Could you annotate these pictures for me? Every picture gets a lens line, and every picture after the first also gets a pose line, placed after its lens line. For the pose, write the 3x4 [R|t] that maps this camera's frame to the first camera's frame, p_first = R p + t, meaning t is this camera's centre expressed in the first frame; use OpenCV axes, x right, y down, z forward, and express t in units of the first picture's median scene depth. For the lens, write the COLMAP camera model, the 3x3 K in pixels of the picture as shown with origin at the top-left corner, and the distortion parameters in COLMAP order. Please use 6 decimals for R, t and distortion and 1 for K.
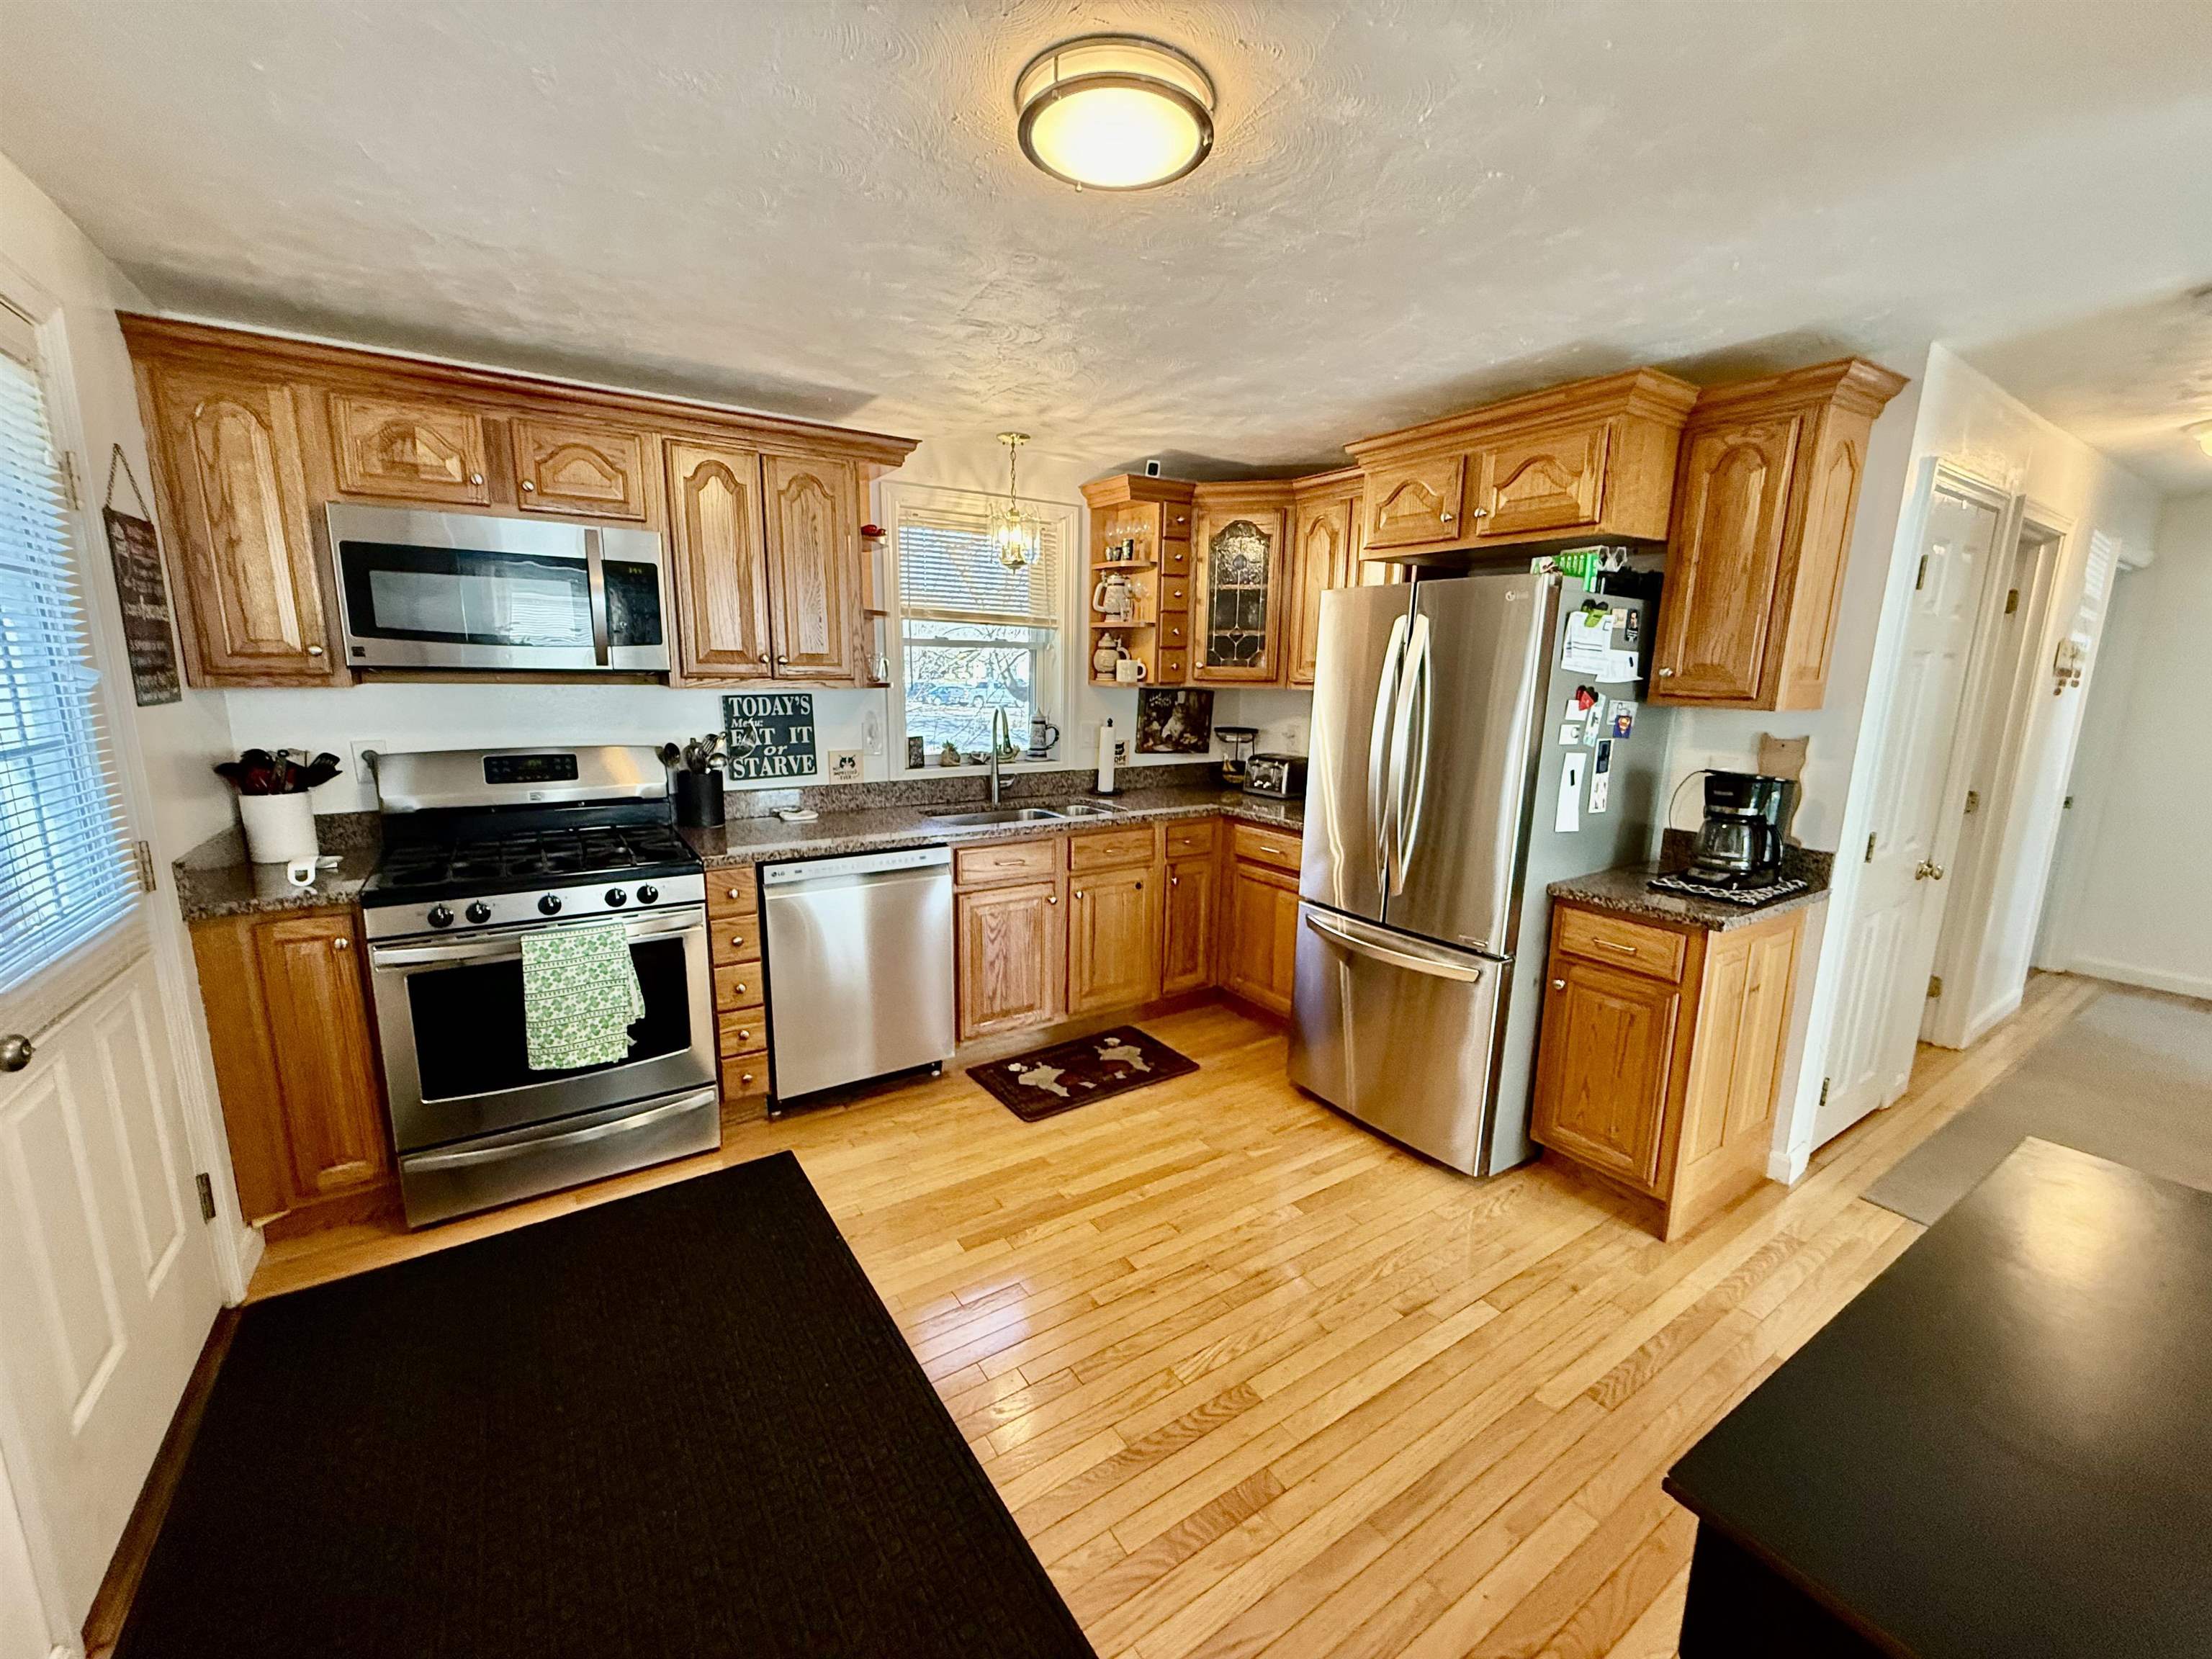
lens RADIAL K [[888.5, 0, 1106.0], [0, 888.5, 829.5], [0, 0, 1]] dist [0.002381, 0.000231]
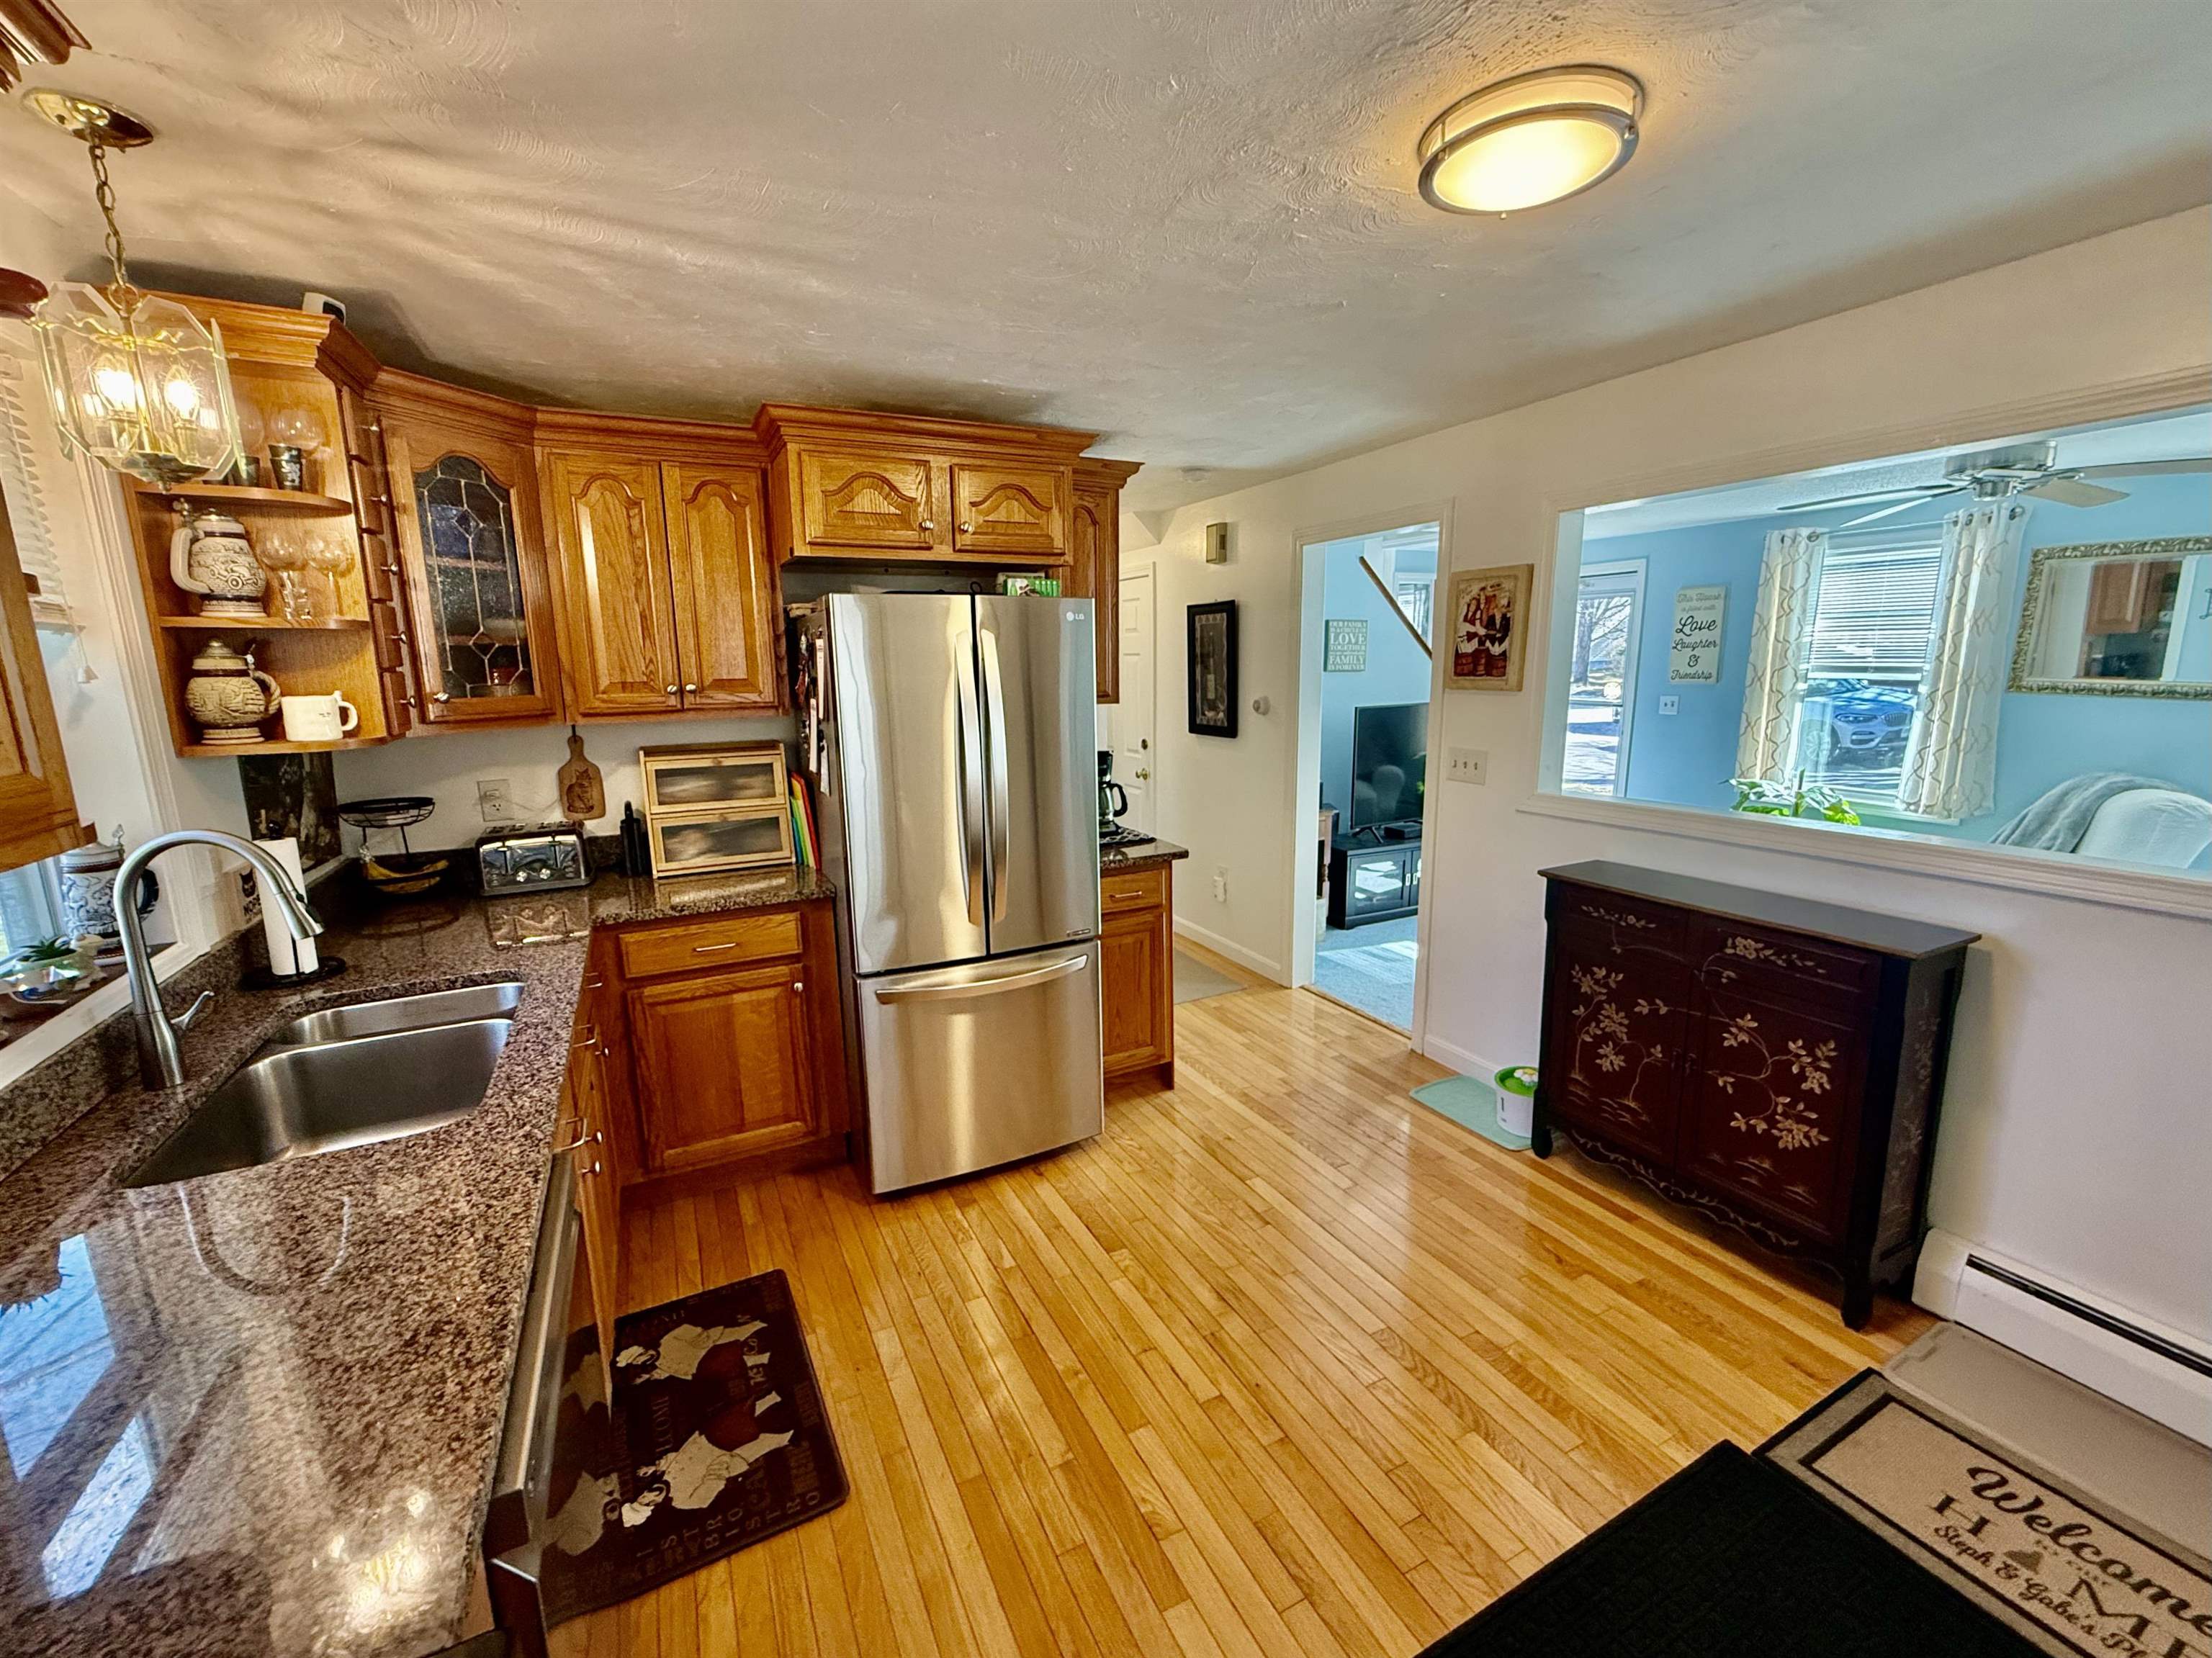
lens RADIAL K [[899.3, 0, 1106.0], [0, 899.3, 829.0], [0, 0, 1]] dist [-0.001526, -0.000224]
pose [[0.123327, -0.203546, 0.971267, -0.507249], [0.197759, 0.964148, 0.176944, -0.148919], [-0.972462, 0.170255, 0.159158, 0.624479]]
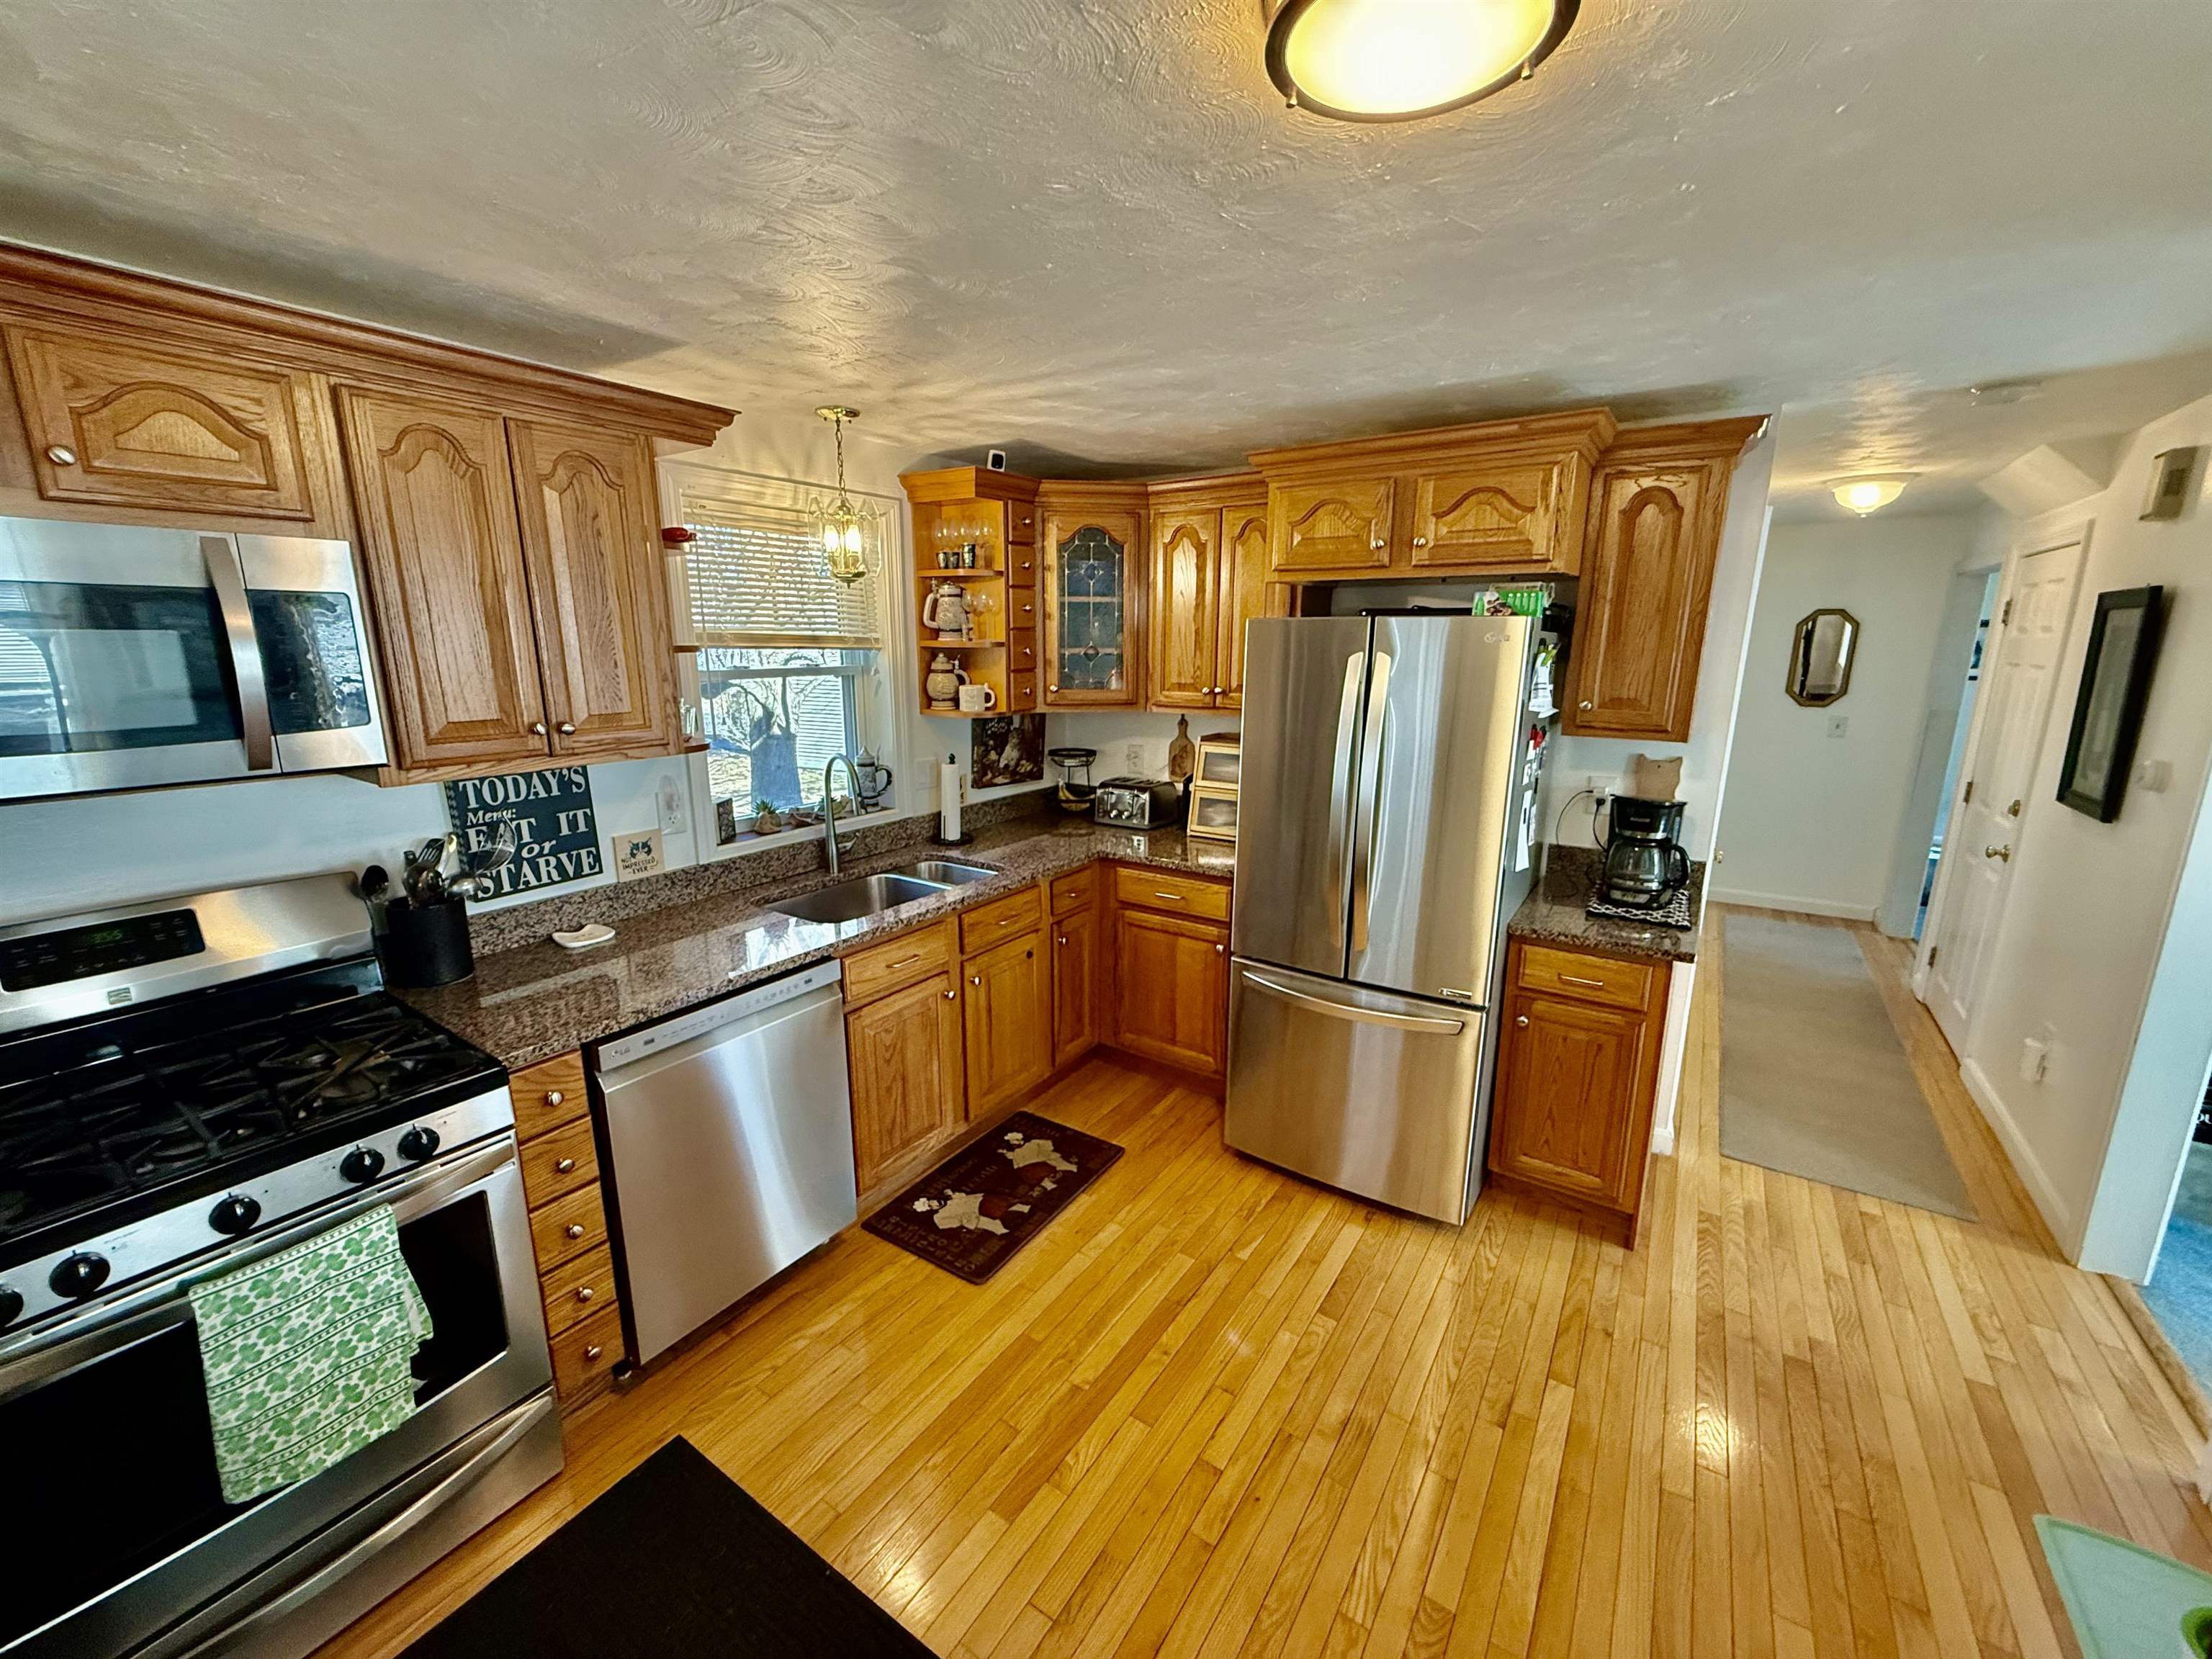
lens RADIAL K [[879.9, 0, 1106.0], [0, 879.9, 829.5], [0, 0, 1]] dist [0.000306, -0.000368]
pose [[0.925318, -0.094989, 0.367103, -0.219660], [0.081697, 0.995320, 0.051616, -0.106526], [-0.370288, -0.017770, 0.928747, 0.207703]]
